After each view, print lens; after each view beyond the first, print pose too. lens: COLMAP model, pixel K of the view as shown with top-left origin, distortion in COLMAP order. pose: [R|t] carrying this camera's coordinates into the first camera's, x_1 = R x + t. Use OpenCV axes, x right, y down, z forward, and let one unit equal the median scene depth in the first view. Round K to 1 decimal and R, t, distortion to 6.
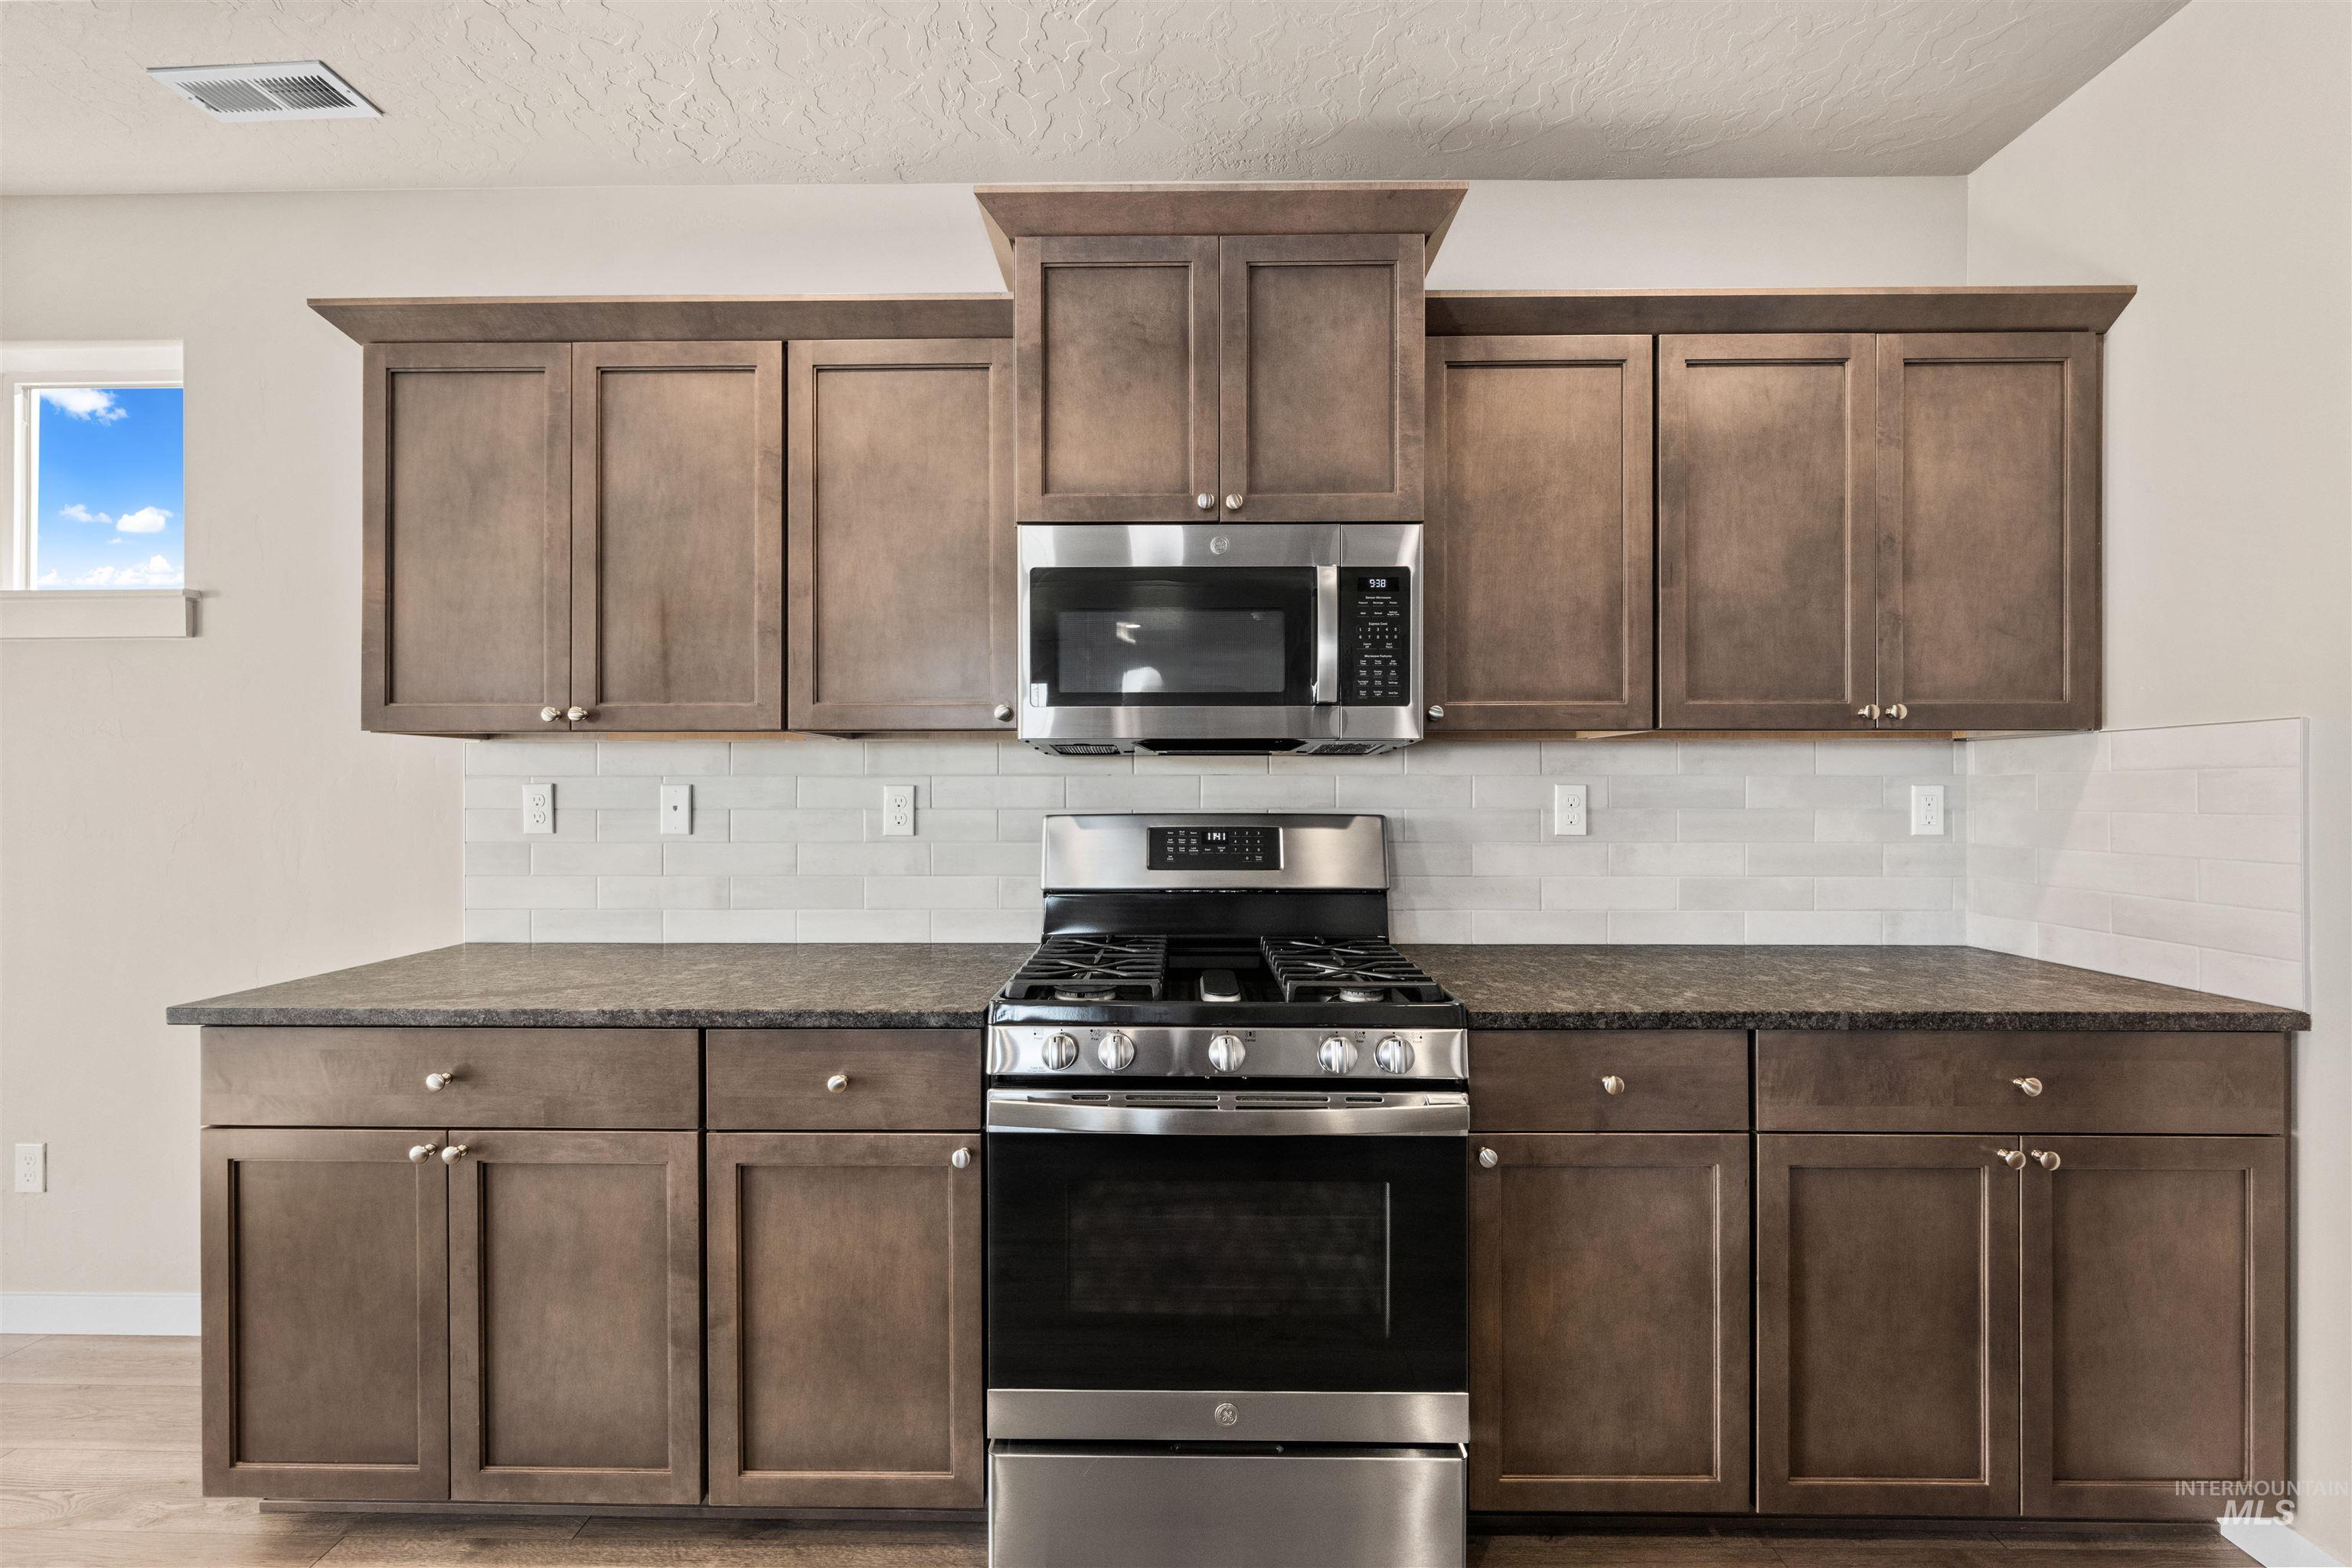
lens RADIAL K [[935.3, 0, 1167.3], [0, 935.3, 789.0], [0, 0, 1]] dist [0.004242, -0.001343]
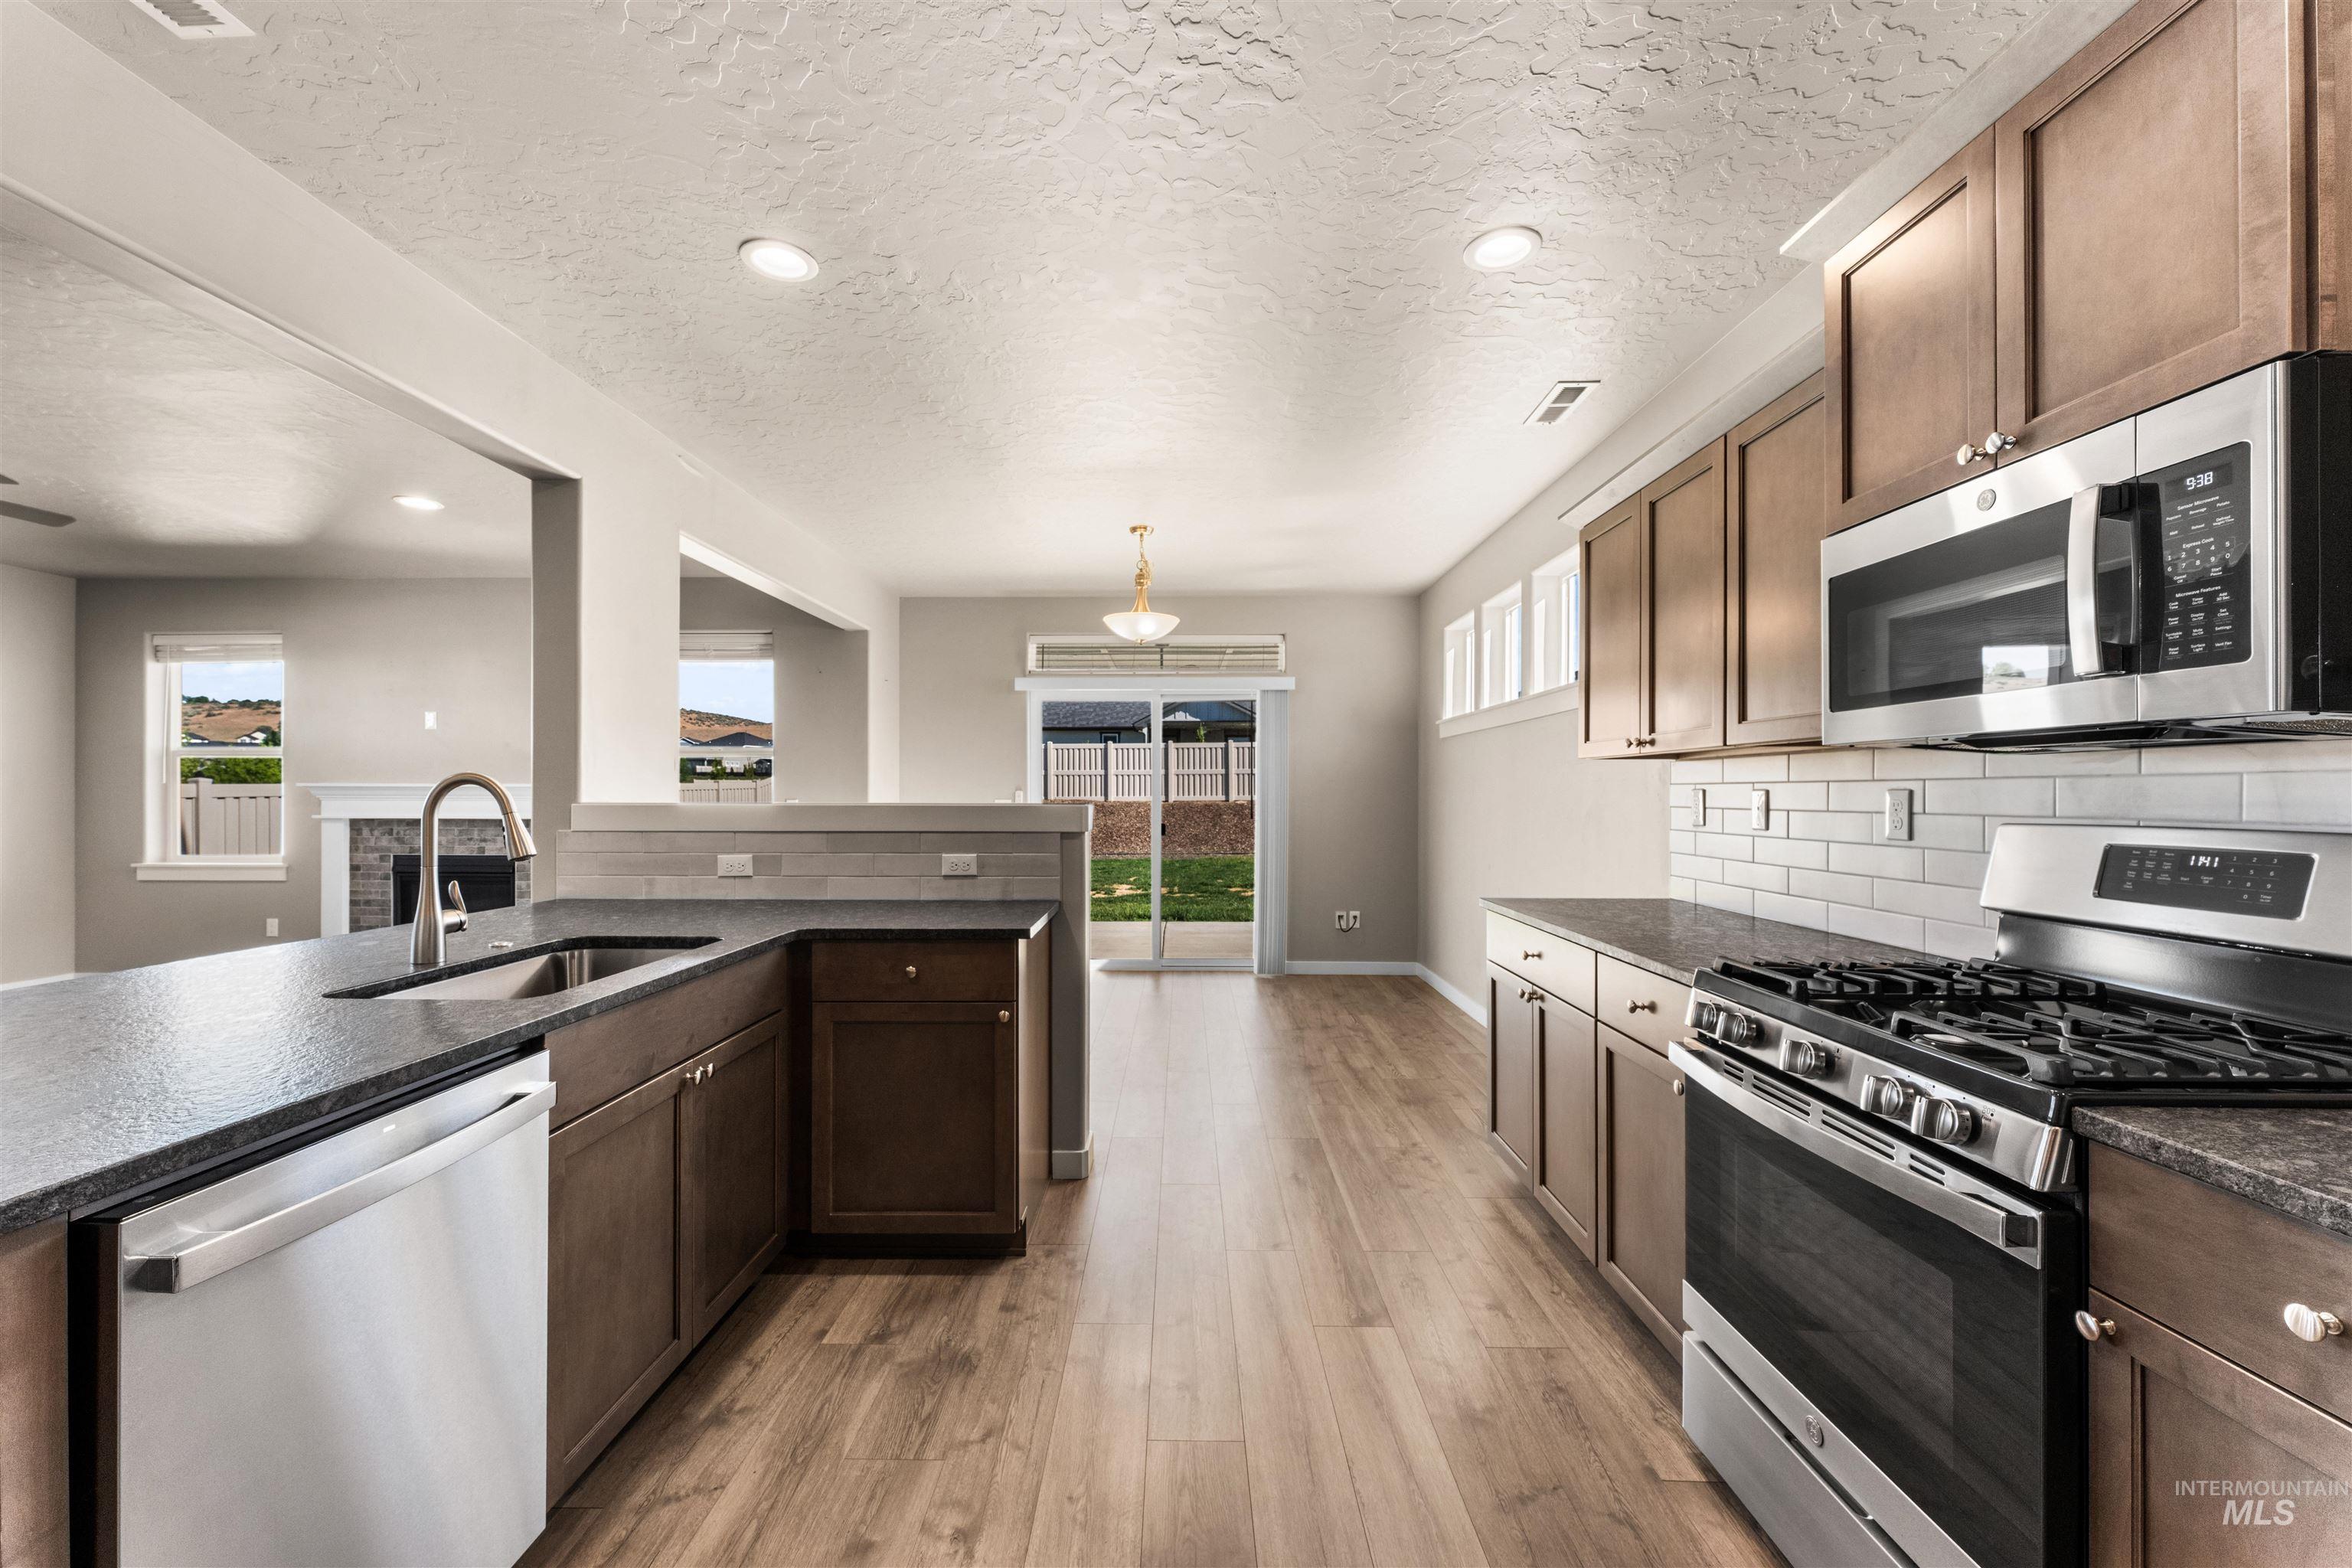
lens RADIAL K [[935.3, 0, 1174.0], [0, 935.3, 794.1], [0, 0, 1]] dist [0.004242, -0.001343]
pose [[0.002747, 0.001342, -0.999995, 0.839530], [-0.001128, 0.999998, 0.001339, 0.000680], [0.999996, 0.001124, 0.002749, 0.262169]]
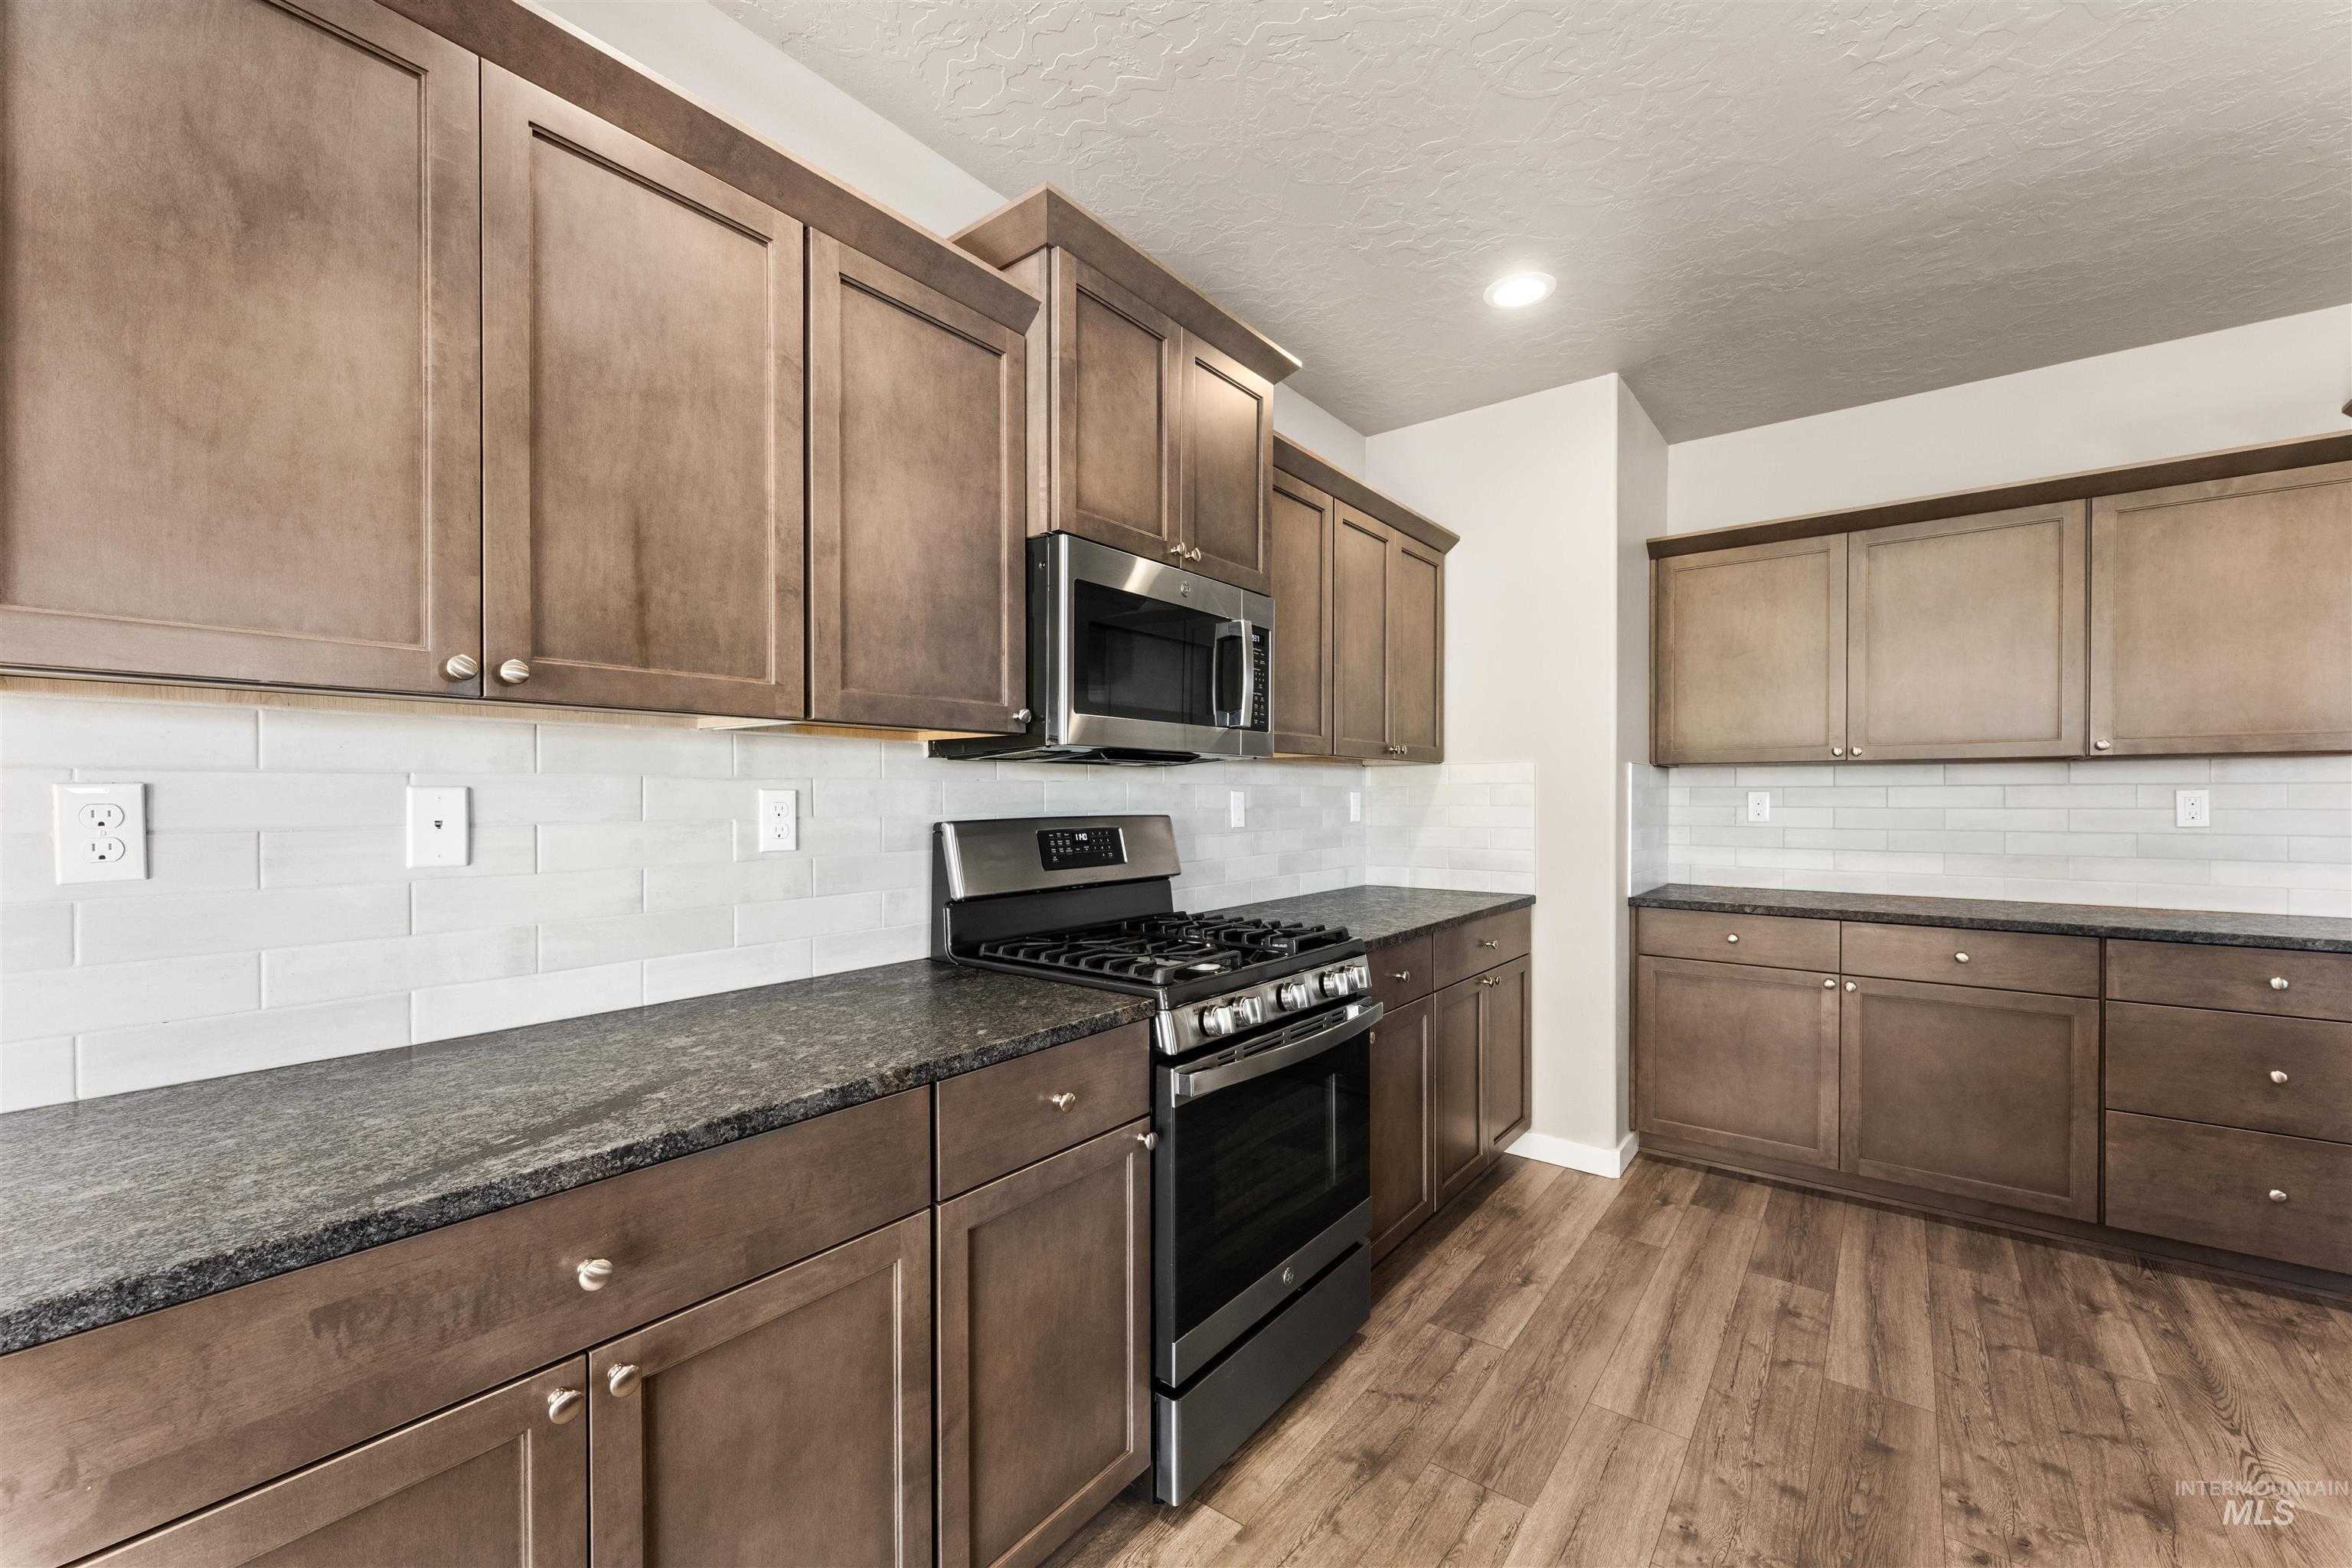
lens RADIAL K [[935.3, 0, 1169.2], [0, 935.3, 803.6], [0, 0, 1]] dist [0.004242, -0.001343]
pose [[0.608325, -0.007195, 0.793655, -0.853760], [0.000939, 0.999965, 0.008345, 0.002256], [-0.793687, -0.004331, 0.608311, 0.276874]]
